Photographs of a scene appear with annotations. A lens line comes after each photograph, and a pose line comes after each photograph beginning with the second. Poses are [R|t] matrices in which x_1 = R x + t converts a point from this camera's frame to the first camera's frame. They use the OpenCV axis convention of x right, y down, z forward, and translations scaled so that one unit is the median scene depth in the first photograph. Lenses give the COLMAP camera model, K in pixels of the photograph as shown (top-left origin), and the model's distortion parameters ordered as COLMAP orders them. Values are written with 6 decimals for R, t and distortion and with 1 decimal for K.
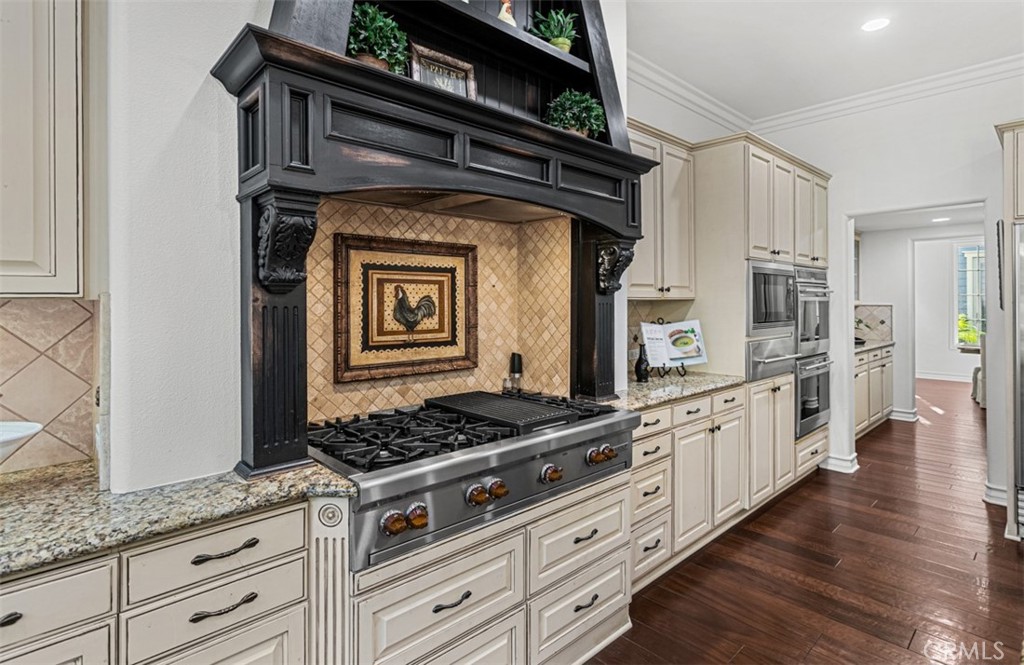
lens RADIAL K [[529.2, 0, 540.2], [0, 529.2, 302.7], [0, 0, 1]] dist [-0.001101, -0.000281]
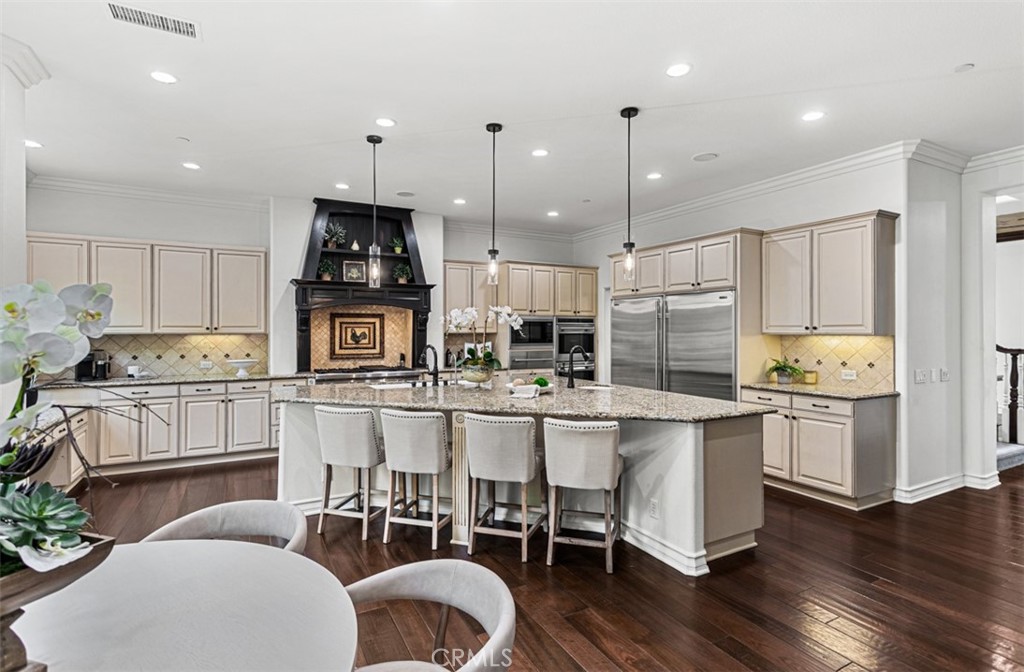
lens RADIAL K [[507.6, 0, 511.5], [0, 507.6, 329.6], [0, 0, 1]] dist [0.003313, 0.000763]
pose [[0.966135, -0.000302, -0.258039, 1.317667], [-0.001260, 0.999982, -0.005889, -0.010491], [0.258036, 0.006015, 0.966117, -1.530367]]
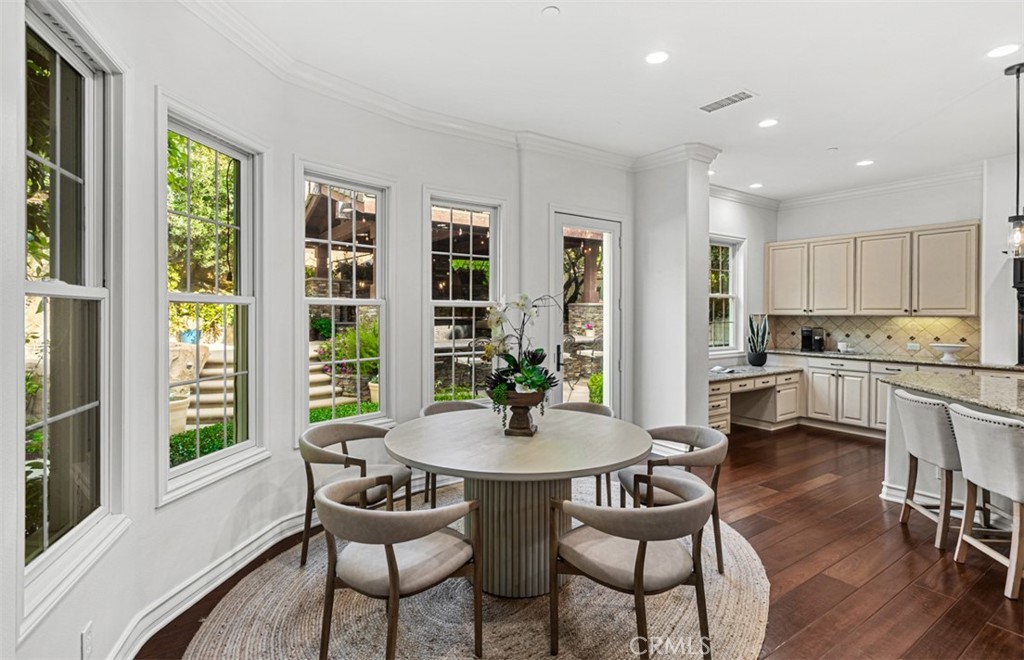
lens RADIAL K [[491.3, 0, 510.2], [0, 491.3, 313.1], [0, 0, 1]] dist [0.000085, 0.000393]
pose [[-0.149261, 0.002643, -0.988794, 1.918472], [-0.008797, 0.999953, 0.004001, -0.009106], [0.988759, 0.009295, -0.149231, -1.128574]]
